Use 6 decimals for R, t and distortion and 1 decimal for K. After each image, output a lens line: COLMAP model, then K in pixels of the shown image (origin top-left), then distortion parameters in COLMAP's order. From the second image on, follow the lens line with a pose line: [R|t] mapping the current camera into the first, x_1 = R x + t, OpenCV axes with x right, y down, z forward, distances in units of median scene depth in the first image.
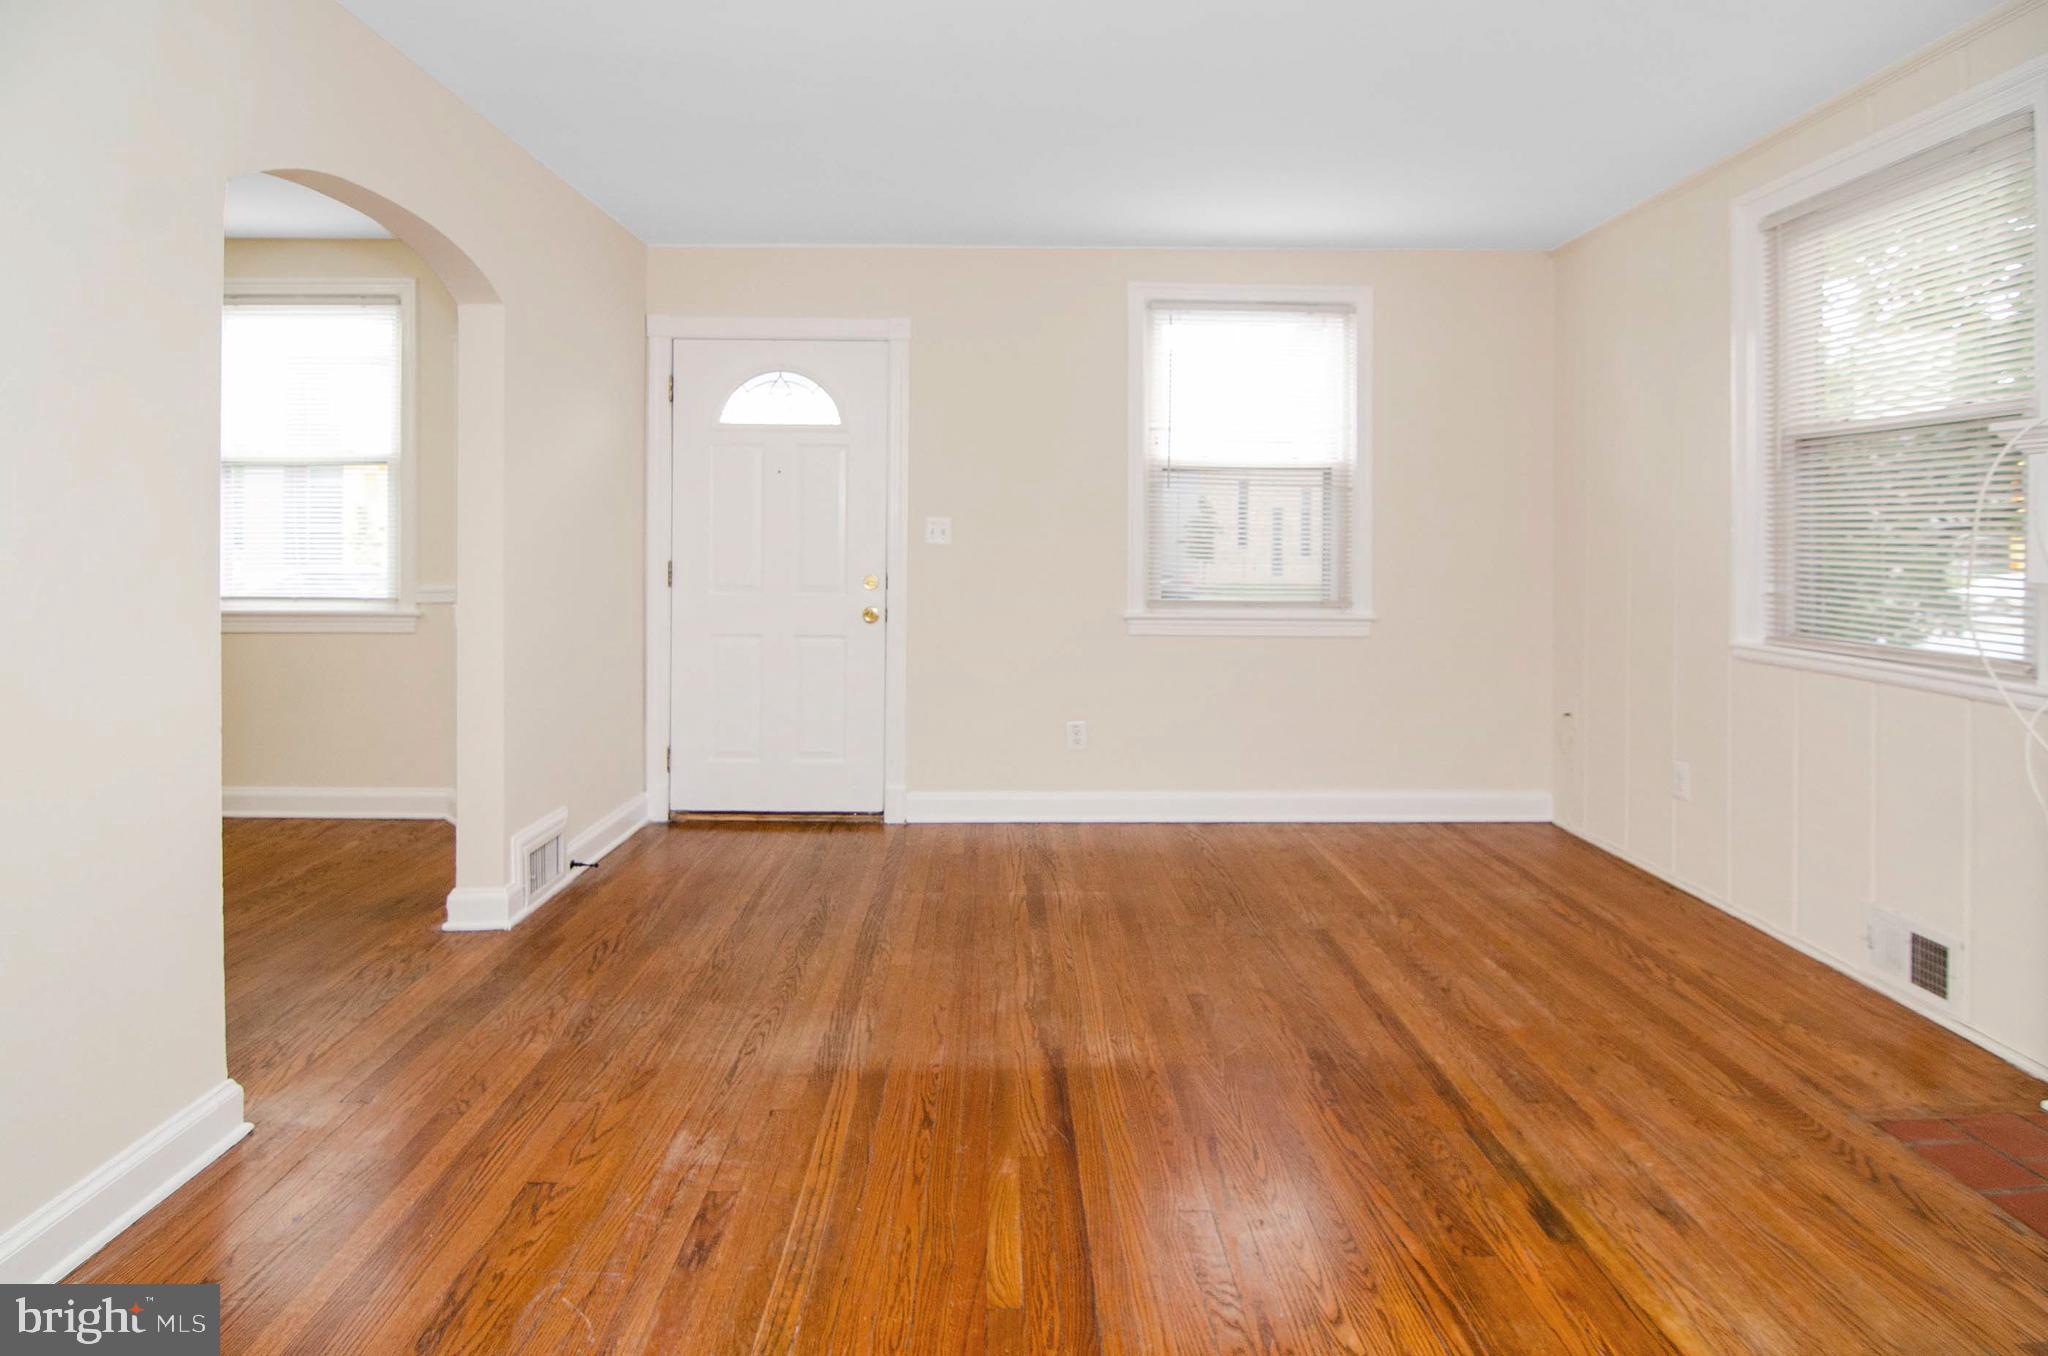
lens RADIAL K [[1050.5, 0, 1024.9], [0, 1050.5, 544.0], [0, 0, 1]] dist [-0.014622, -0.002398]
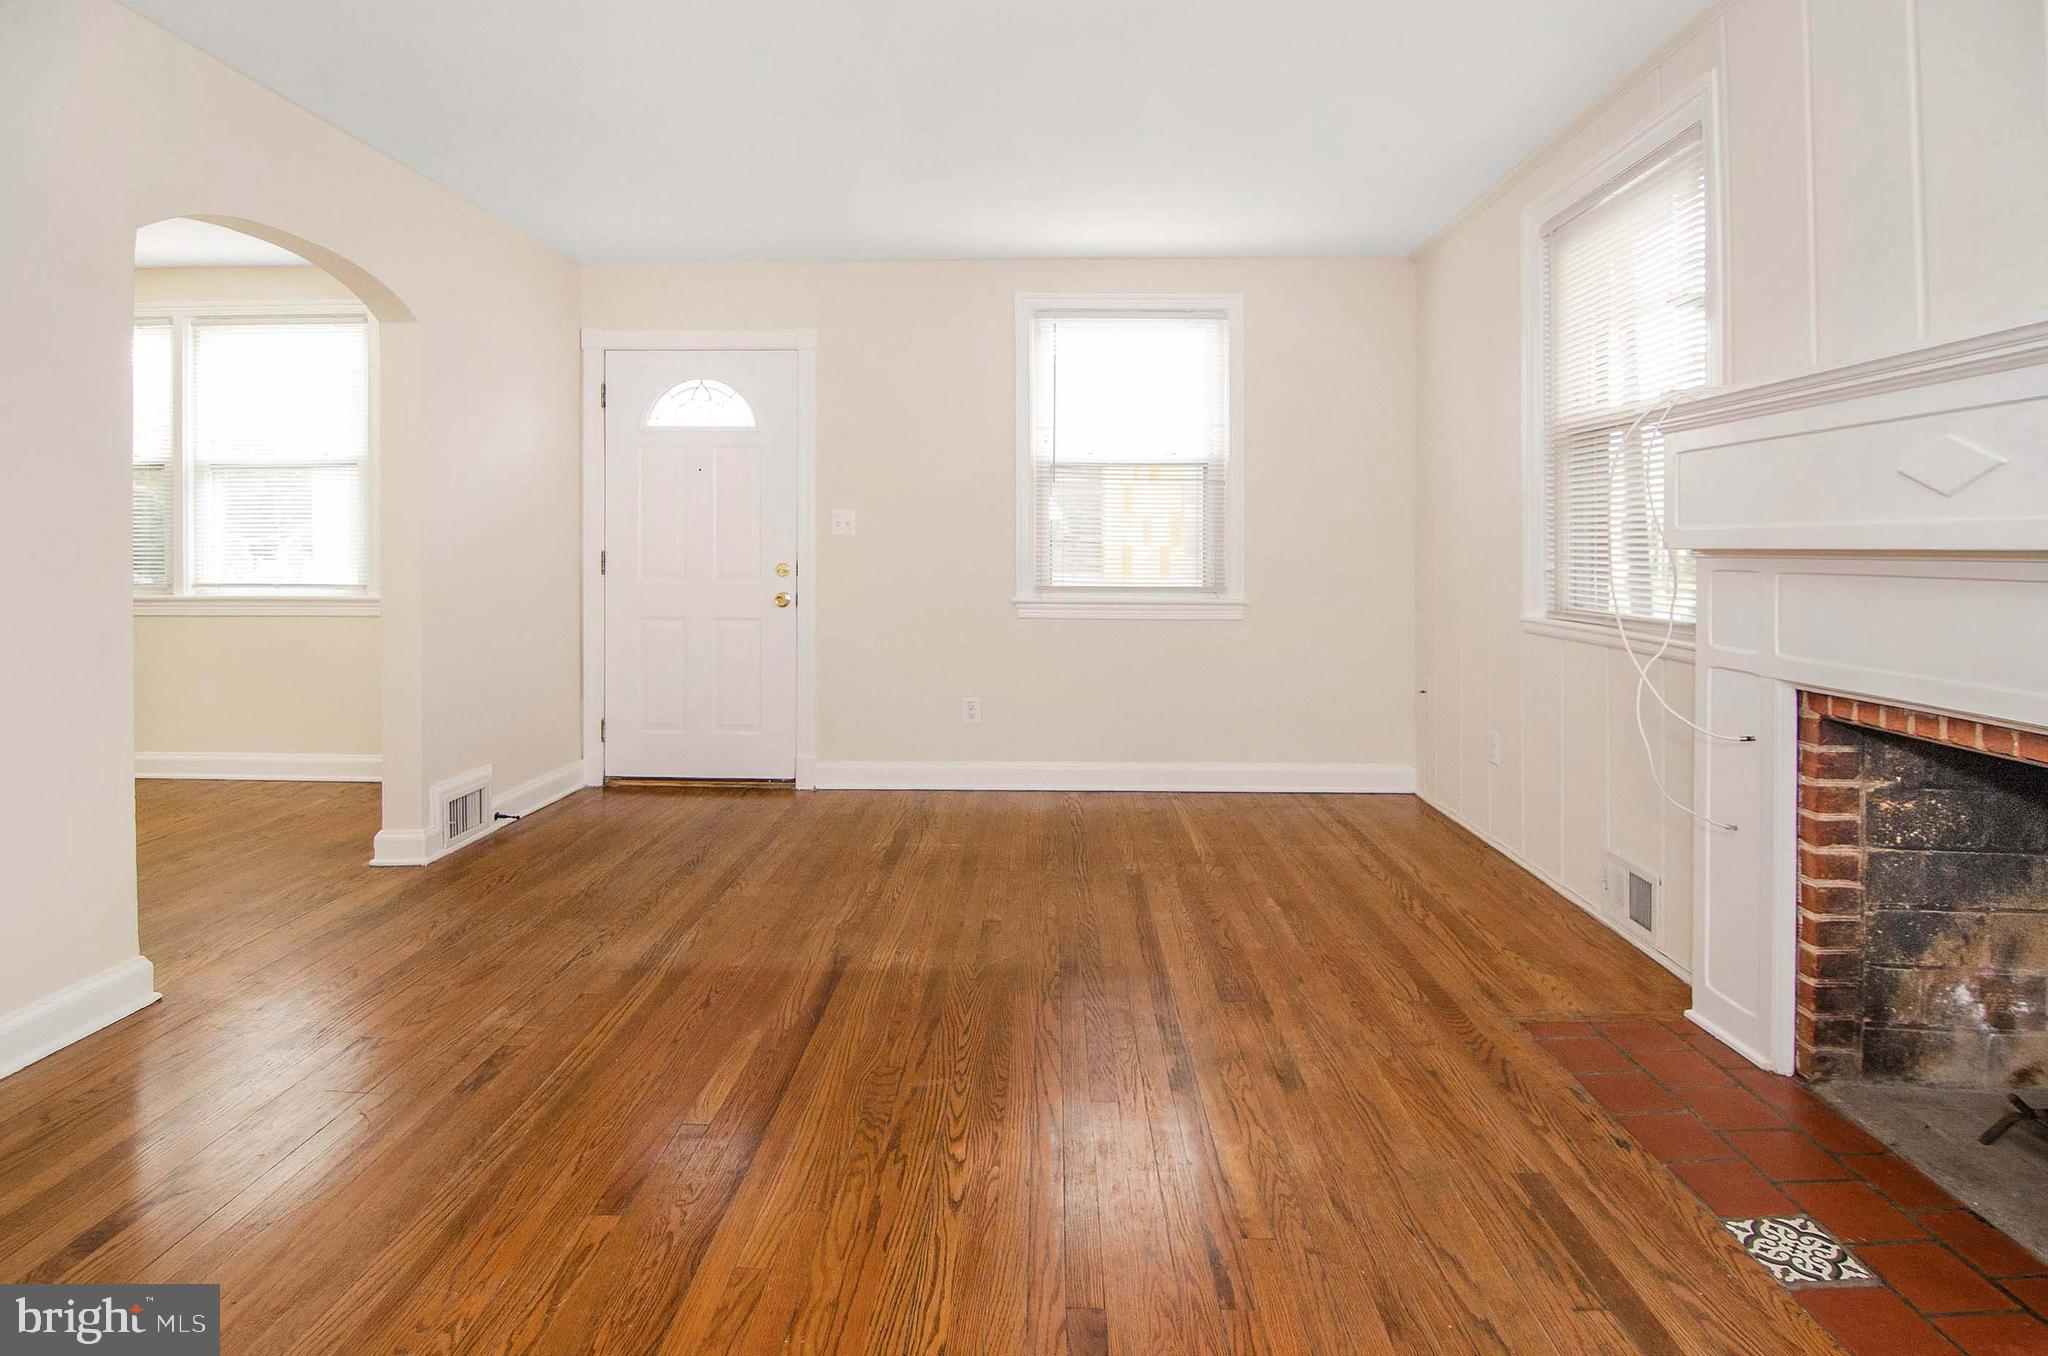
lens RADIAL K [[1049.4, 0, 1030.5], [0, 1049.4, 557.5], [0, 0, 1]] dist [-0.017536, -0.001614]
pose [[0.999012, -0.003464, -0.044306, 0.237044], [0.003720, 0.999977, 0.005708, 0.026863], [0.044285, -0.005867, 0.999002, -0.121967]]
